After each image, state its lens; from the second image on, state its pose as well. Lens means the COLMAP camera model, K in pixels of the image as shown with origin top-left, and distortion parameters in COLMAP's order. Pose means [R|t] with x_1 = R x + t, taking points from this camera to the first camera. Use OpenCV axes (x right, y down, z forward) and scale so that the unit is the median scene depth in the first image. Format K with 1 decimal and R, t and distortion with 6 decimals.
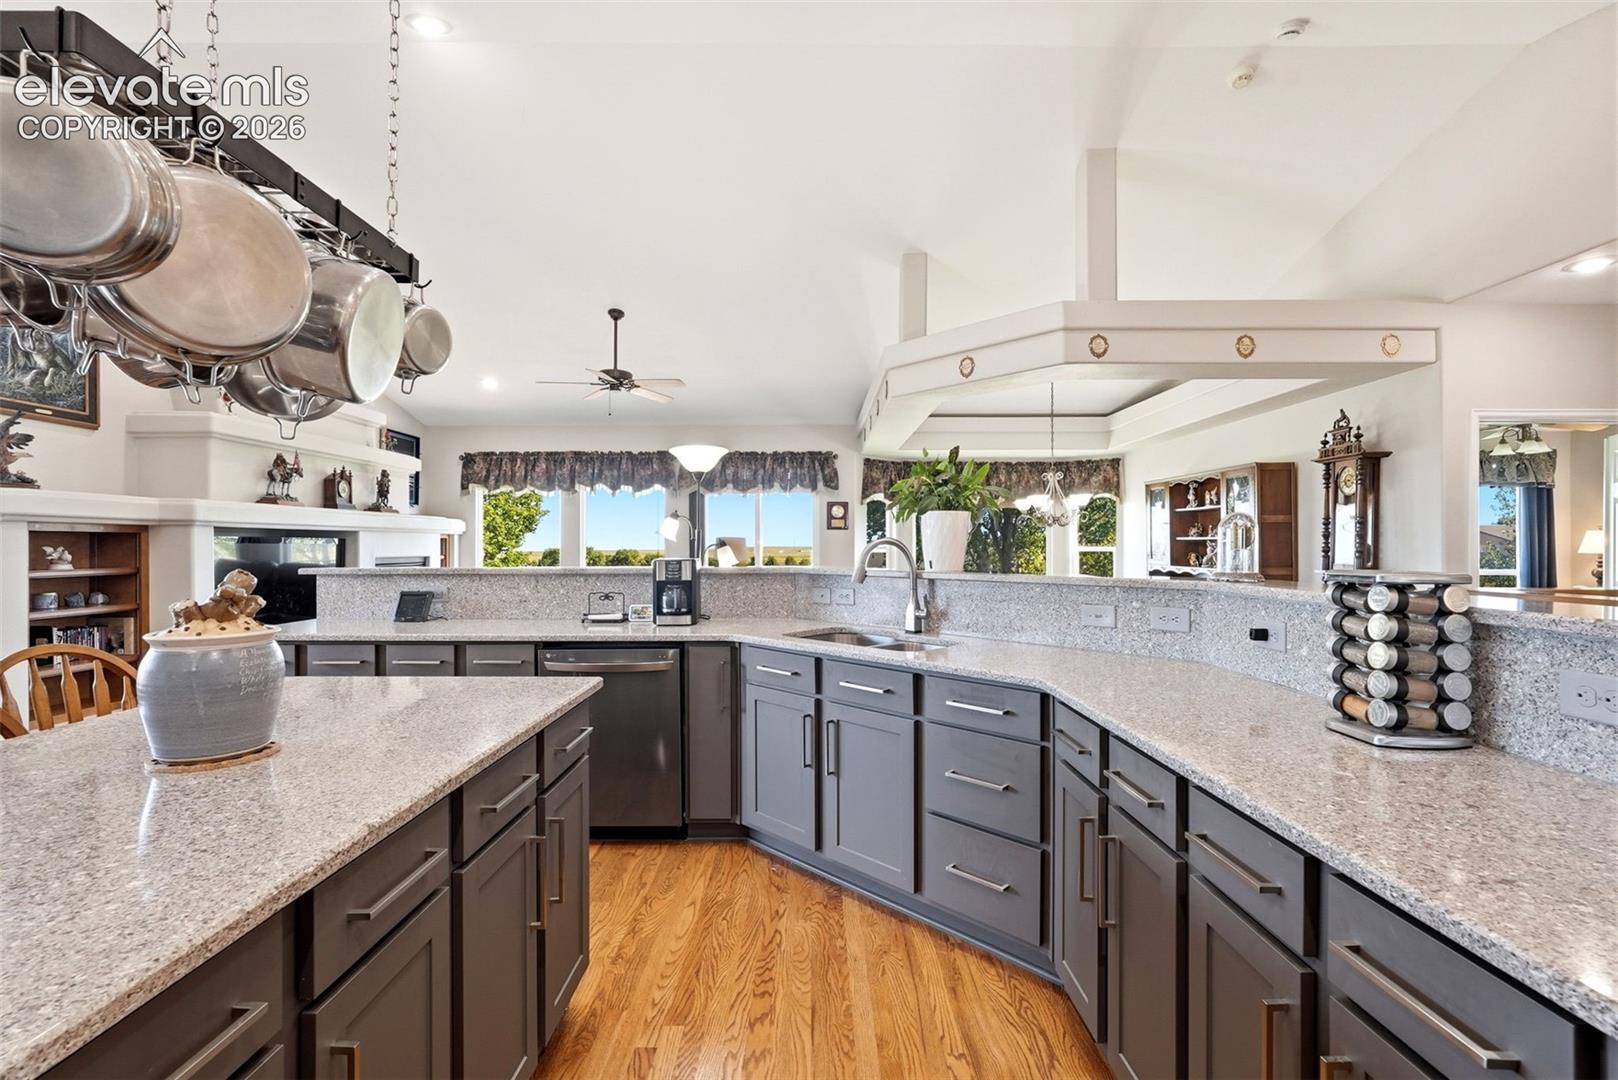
lens RADIAL K [[716.5, 0, 812.1], [0, 716.5, 546.0], [0, 0, 1]] dist [0.000309, 0.000645]
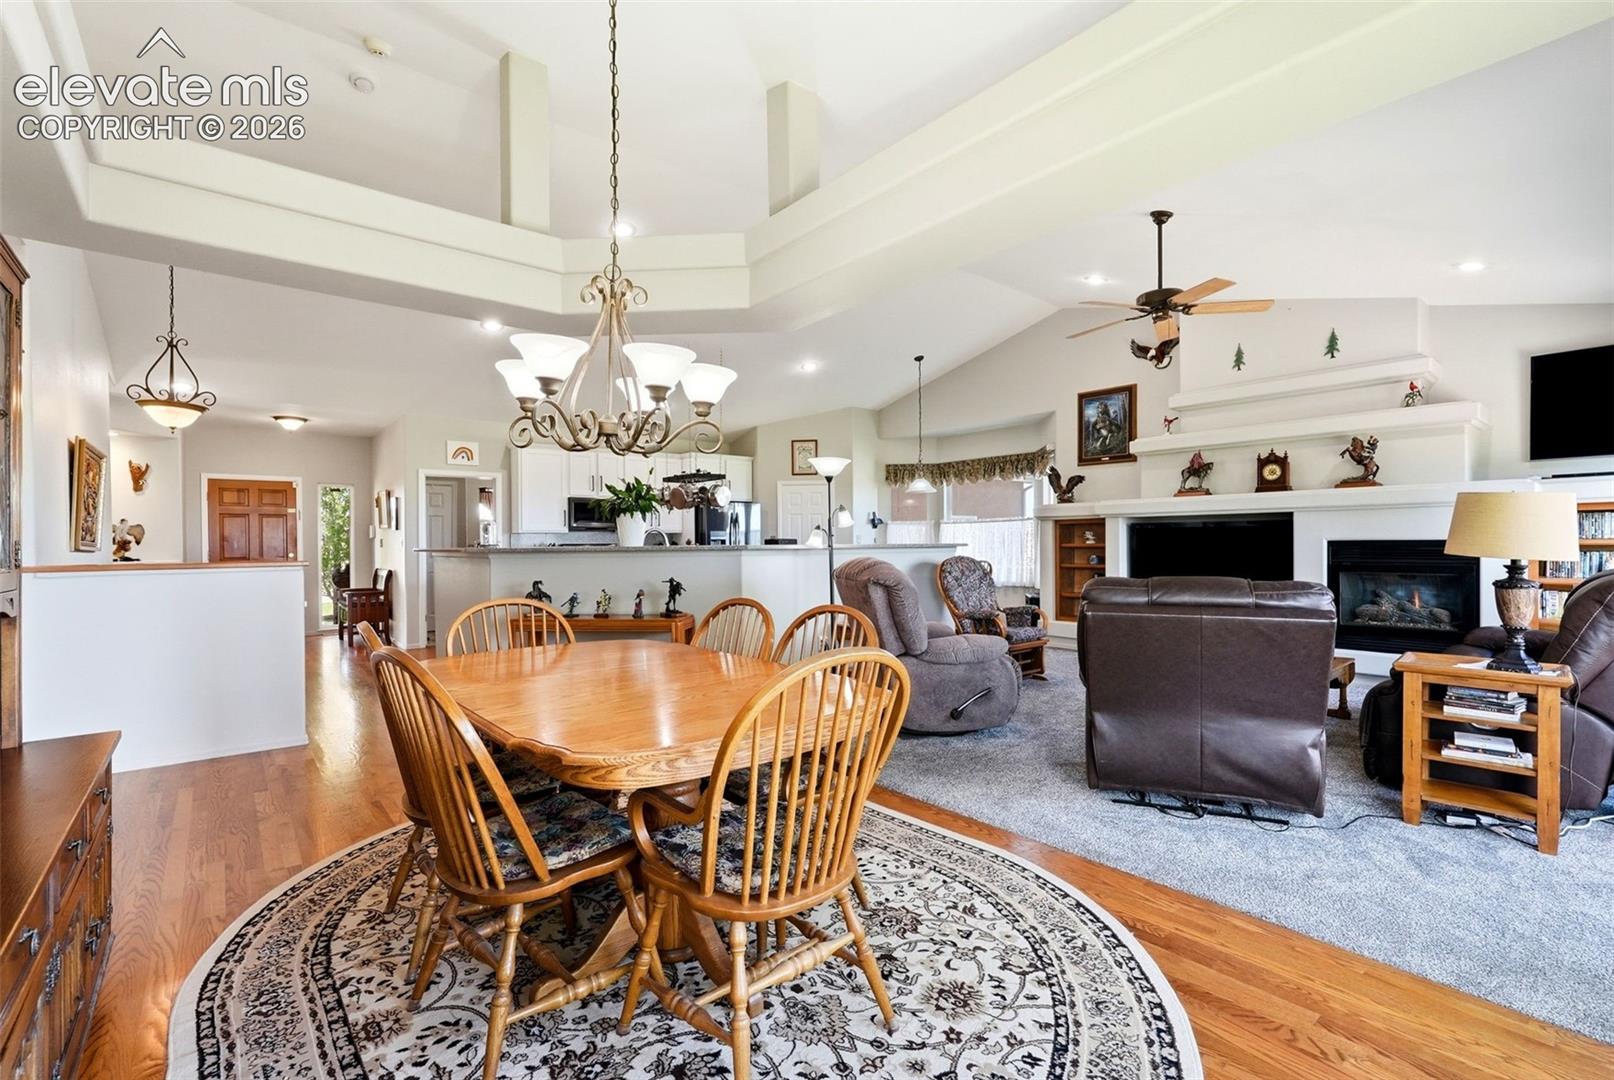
lens RADIAL K [[714.7, 0, 810.1], [0, 714.7, 546.0], [0, 0, 1]] dist [0.000309, 0.000645]
pose [[-0.772809, 0.006670, -0.634604, 0.668522], [-0.000455, 0.999939, 0.011064, 0.018947], [0.634639, 0.008839, -0.772758, 1.838827]]
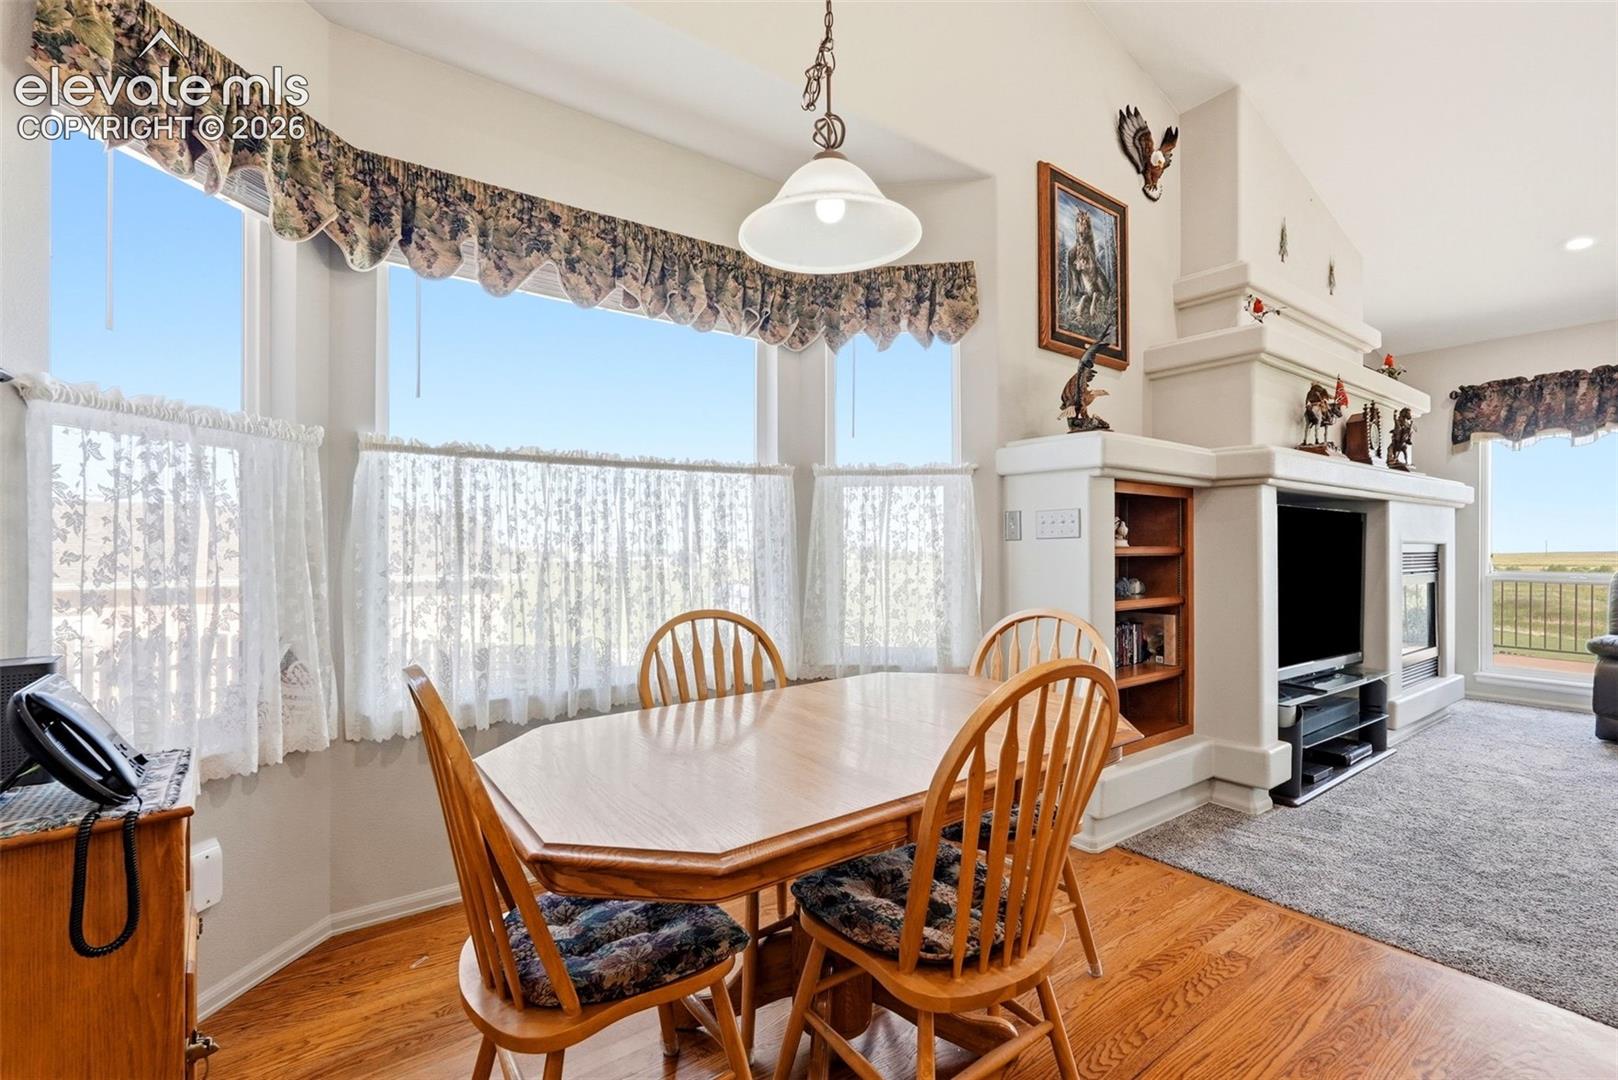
lens RADIAL K [[716.5, 0, 812.1], [0, 716.5, 546.0], [0, 0, 1]] dist [0.000309, 0.000645]
pose [[0.592933, 0.005519, -0.805233, -0.576972], [-0.005900, 0.999979, 0.002509, 0.029879], [0.805230, 0.003263, 0.592953, 0.266746]]
